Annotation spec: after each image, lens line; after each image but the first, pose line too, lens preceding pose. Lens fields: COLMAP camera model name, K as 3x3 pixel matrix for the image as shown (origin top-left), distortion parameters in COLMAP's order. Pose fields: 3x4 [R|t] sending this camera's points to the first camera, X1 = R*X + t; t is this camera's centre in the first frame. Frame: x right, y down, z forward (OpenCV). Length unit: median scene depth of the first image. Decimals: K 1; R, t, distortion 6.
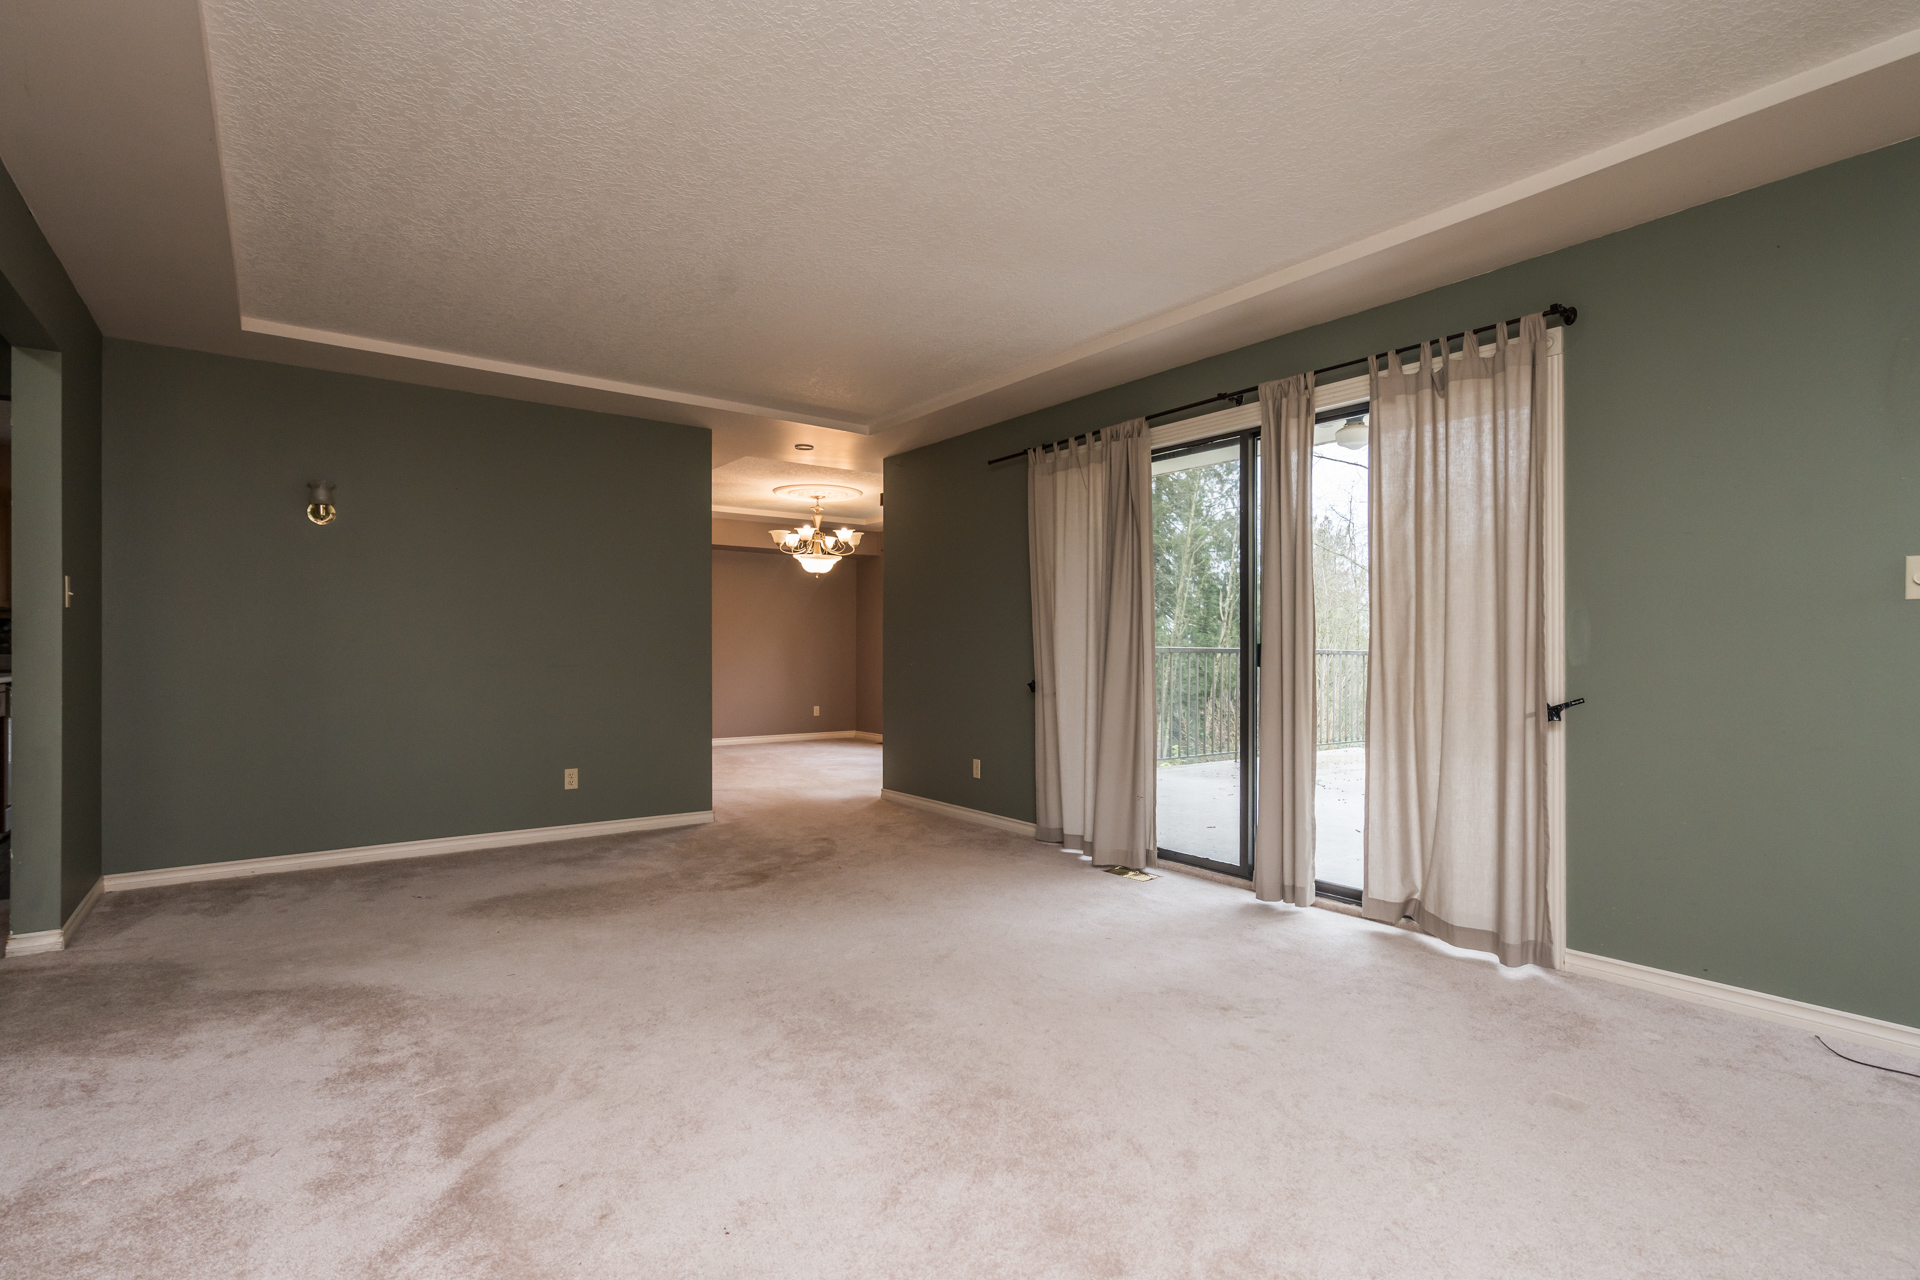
lens RADIAL K [[879.9, 0, 959.2], [0, 879.9, 645.6], [0, 0, 1]] dist [0.002133, 0.001258]
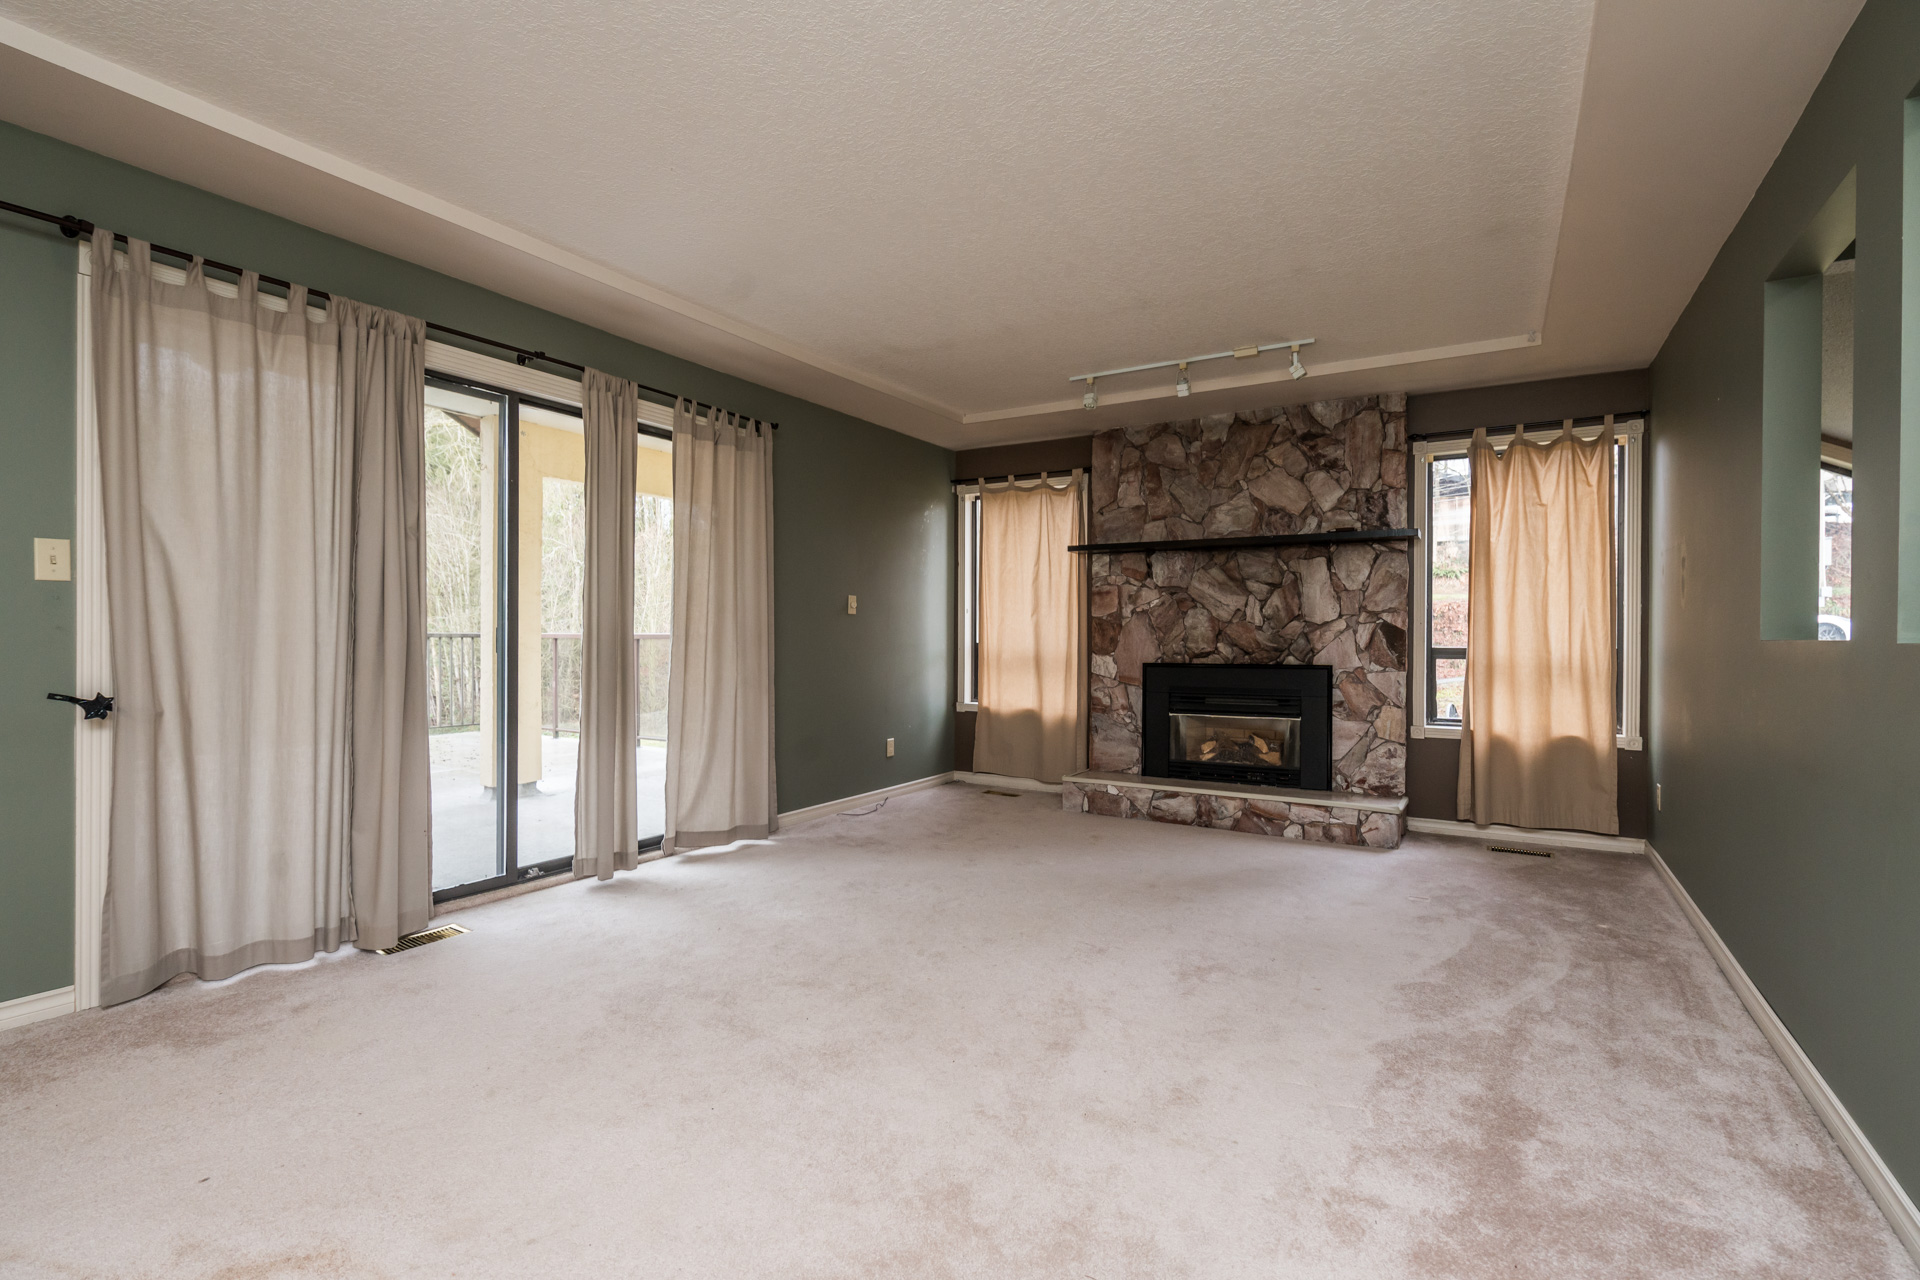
lens RADIAL K [[879.9, 0, 1006.5], [0, 879.9, 635.9], [0, 0, 1]] dist [0.002133, 0.001258]
pose [[-0.393957, -0.003897, 0.919121, -0.754787], [-0.010071, 0.999949, -0.000078, 0.001670], [-0.919074, -0.009287, -0.393976, 0.945952]]
